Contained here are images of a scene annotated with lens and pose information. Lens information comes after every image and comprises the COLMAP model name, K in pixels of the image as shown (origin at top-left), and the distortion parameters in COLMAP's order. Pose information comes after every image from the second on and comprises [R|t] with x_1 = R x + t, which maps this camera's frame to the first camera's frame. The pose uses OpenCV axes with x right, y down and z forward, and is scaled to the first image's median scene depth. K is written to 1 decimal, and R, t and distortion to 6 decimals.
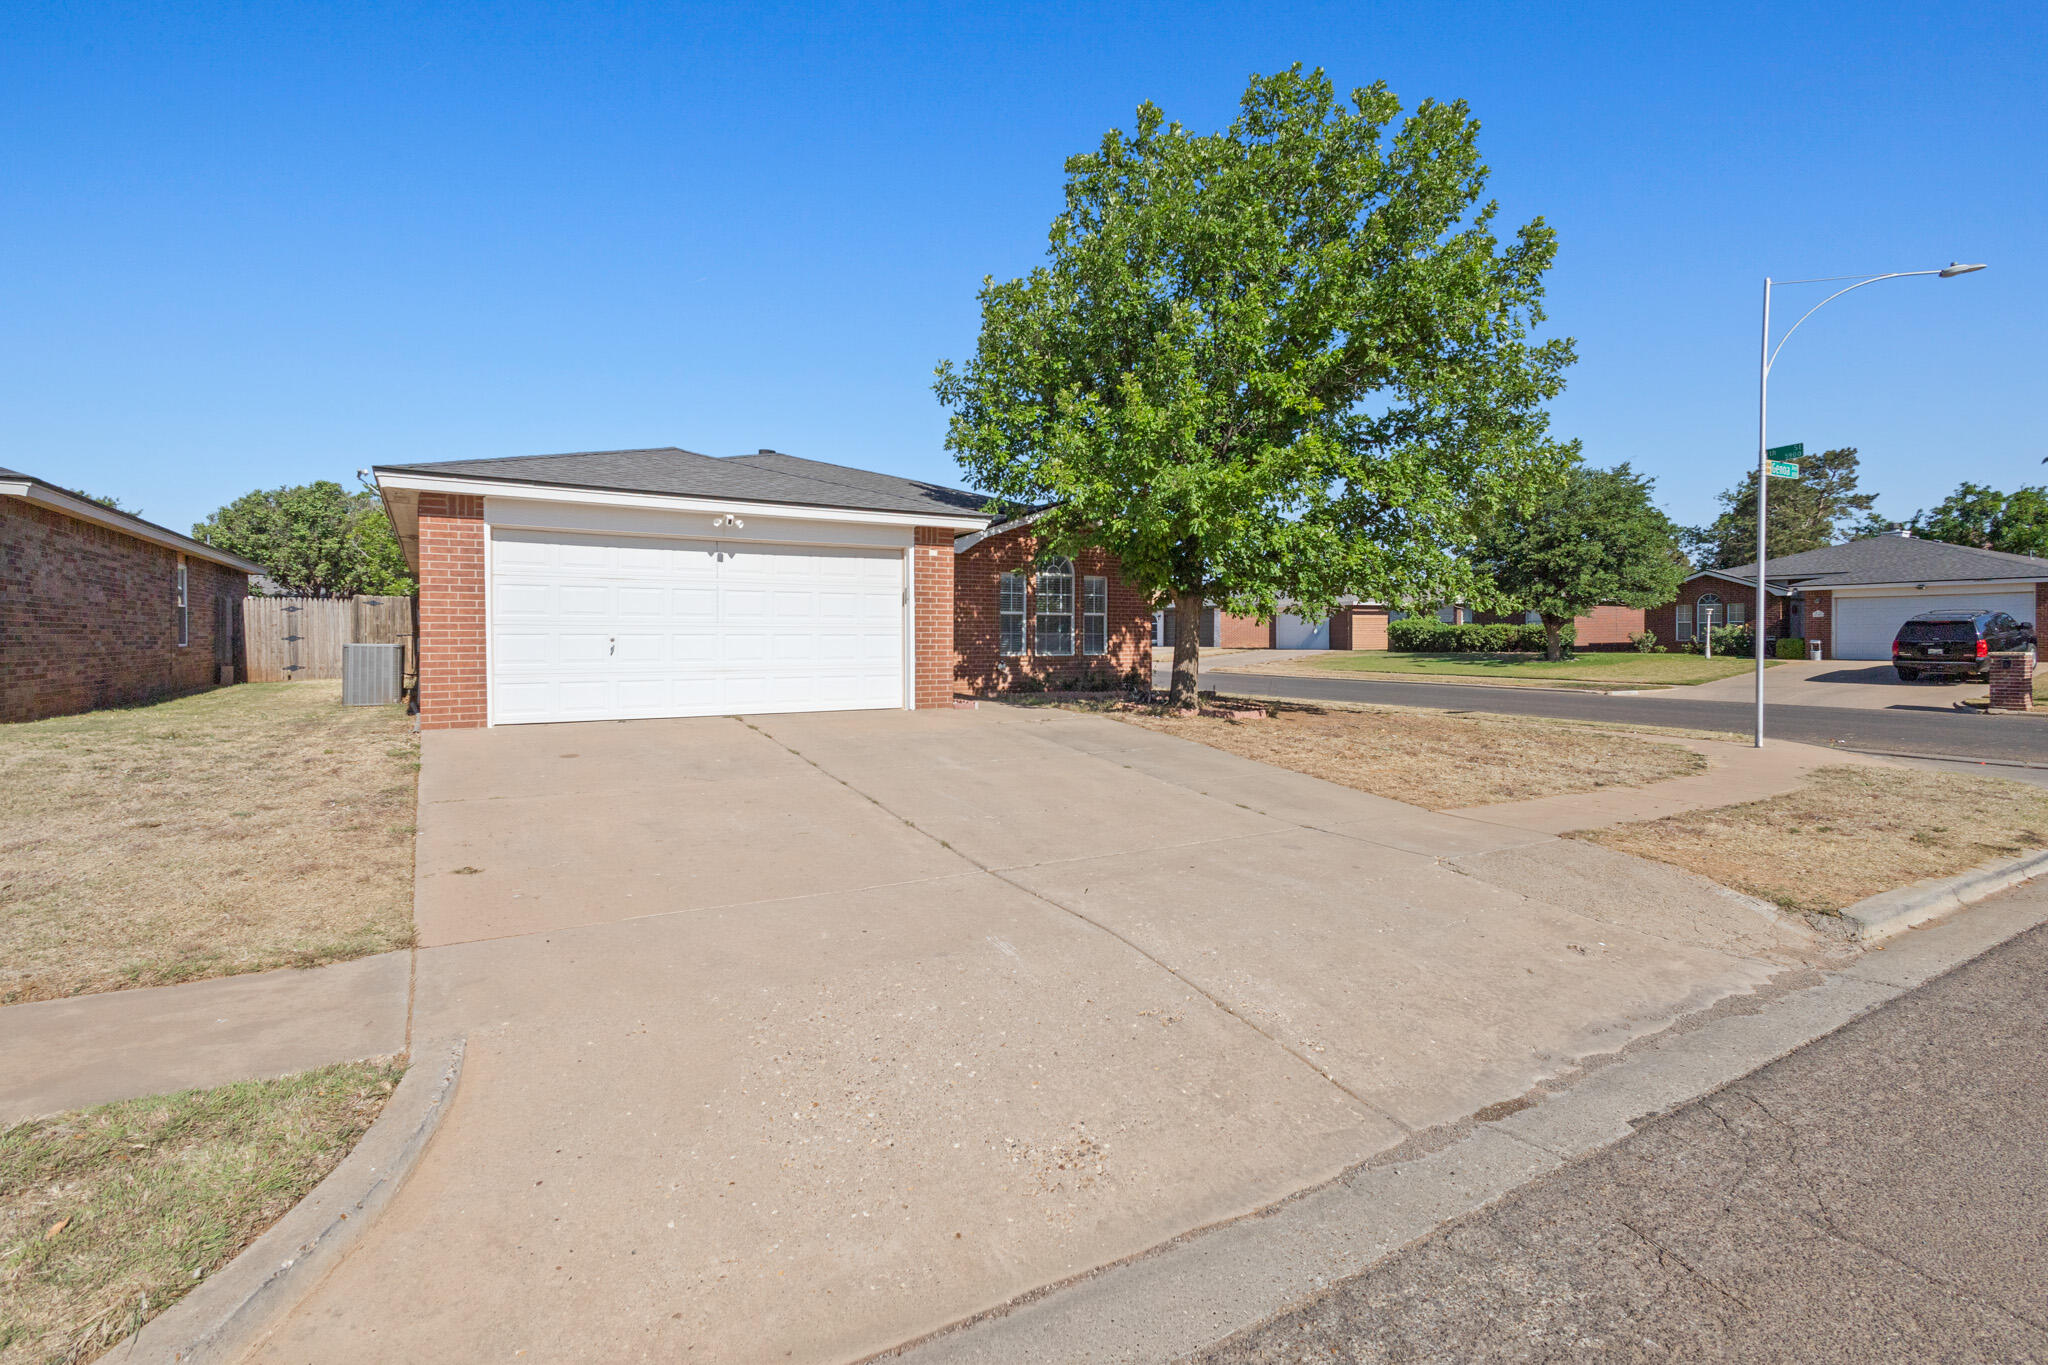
lens RADIAL K [[1012.9, 0, 1023.9], [0, 1012.9, 666.2], [0, 0, 1]] dist [-0.003535, -0.000269]
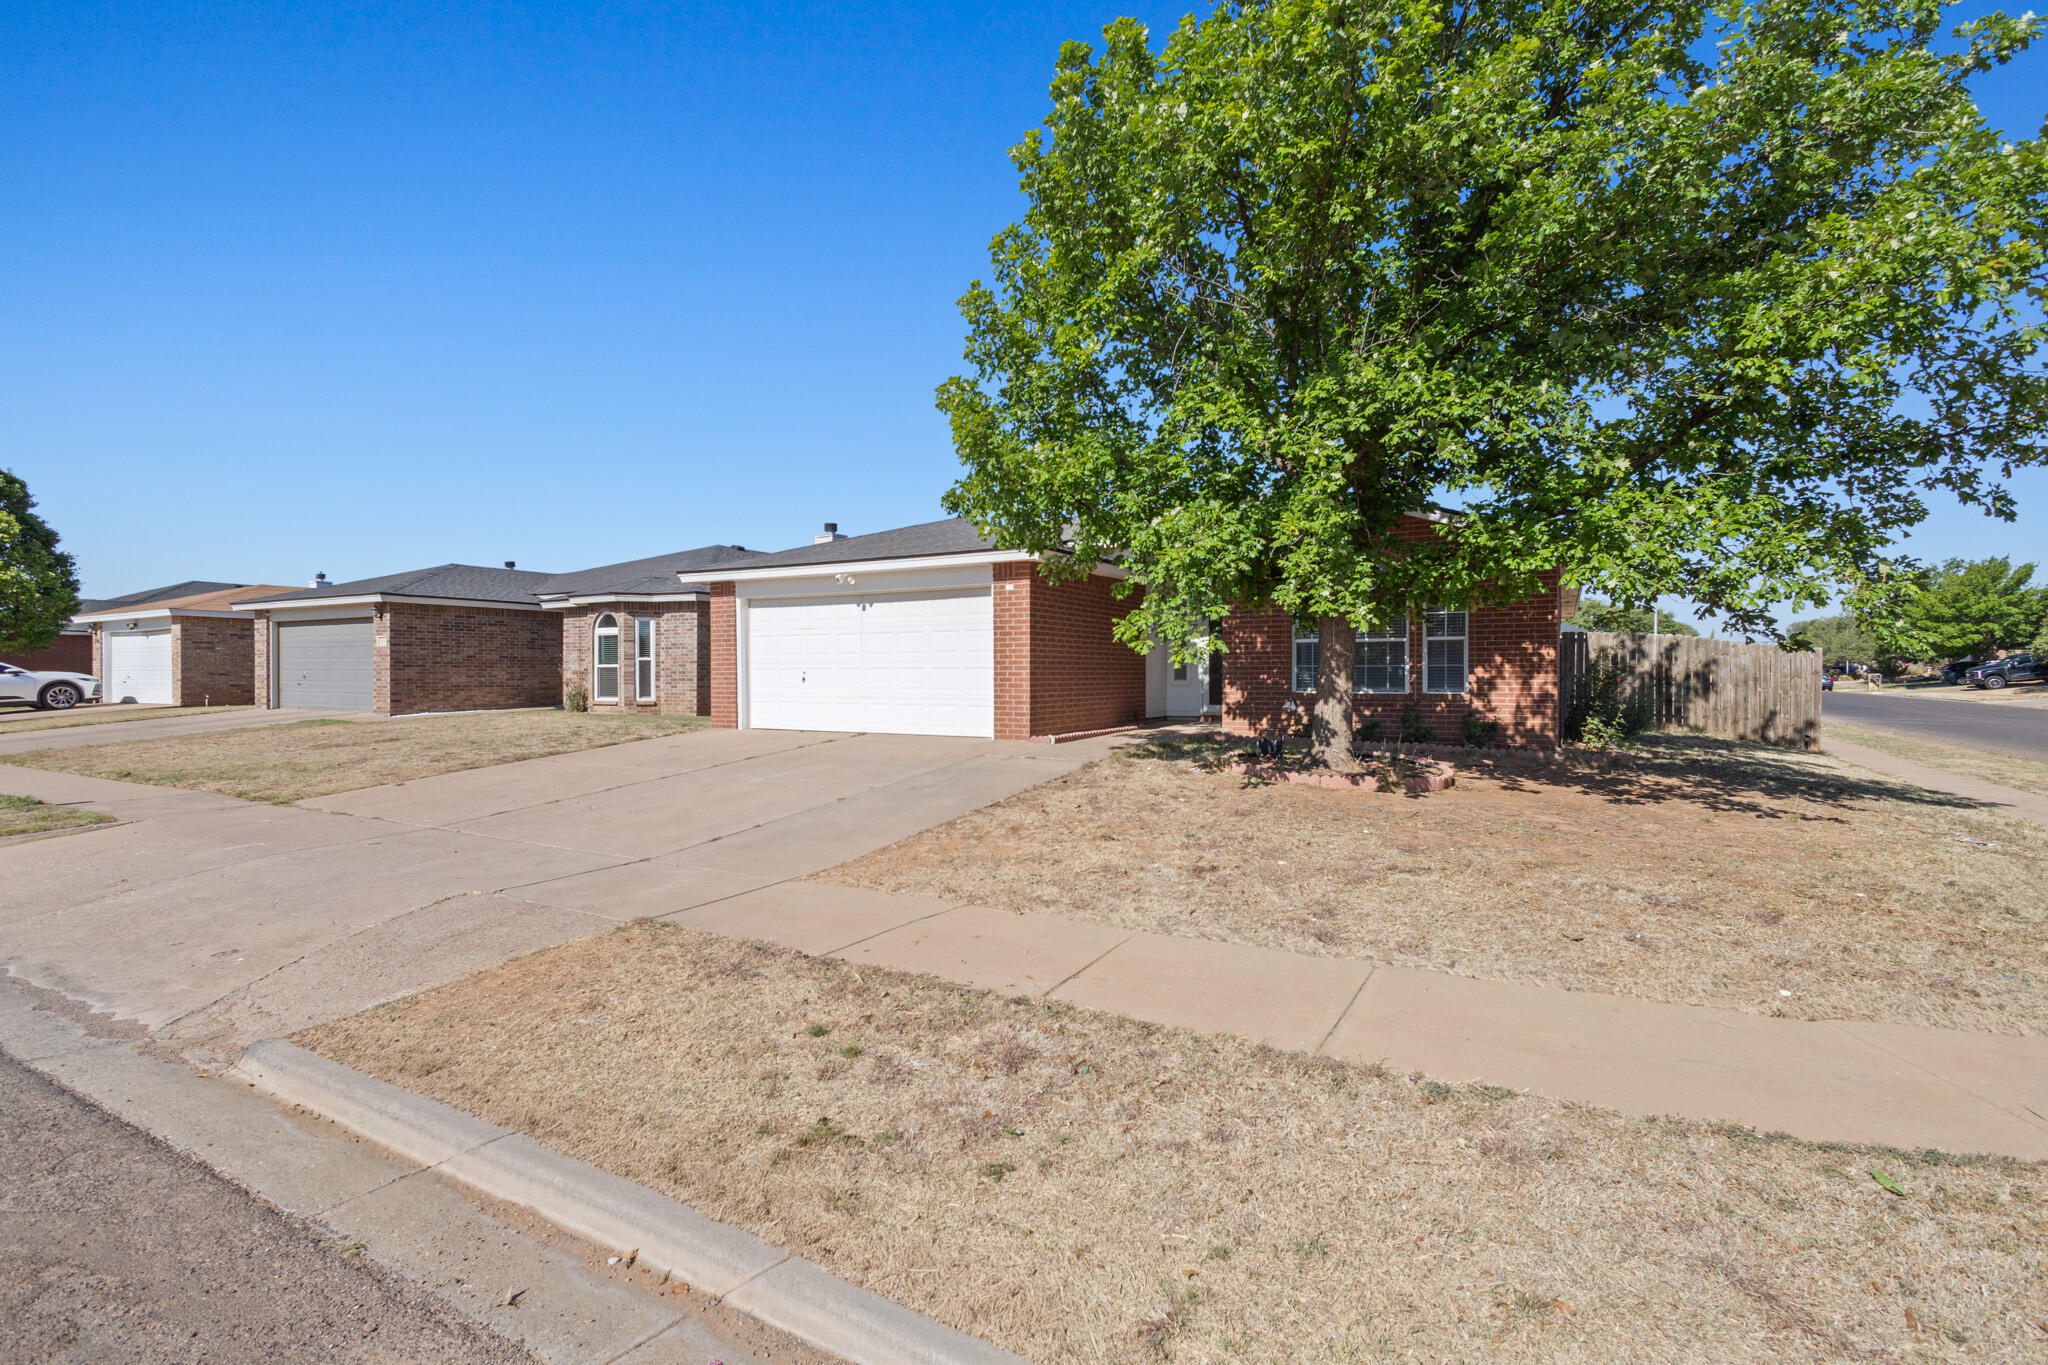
lens RADIAL K [[1026.3, 0, 1023.1], [0, 1026.3, 687.2], [0, 0, 1]] dist [0.001580, -0.000044]
pose [[0.409172, 0.012138, -0.912377, 0.855967], [-0.026570, 0.999646, 0.001383, -0.013521], [0.912070, 0.023676, 0.409350, 0.594702]]
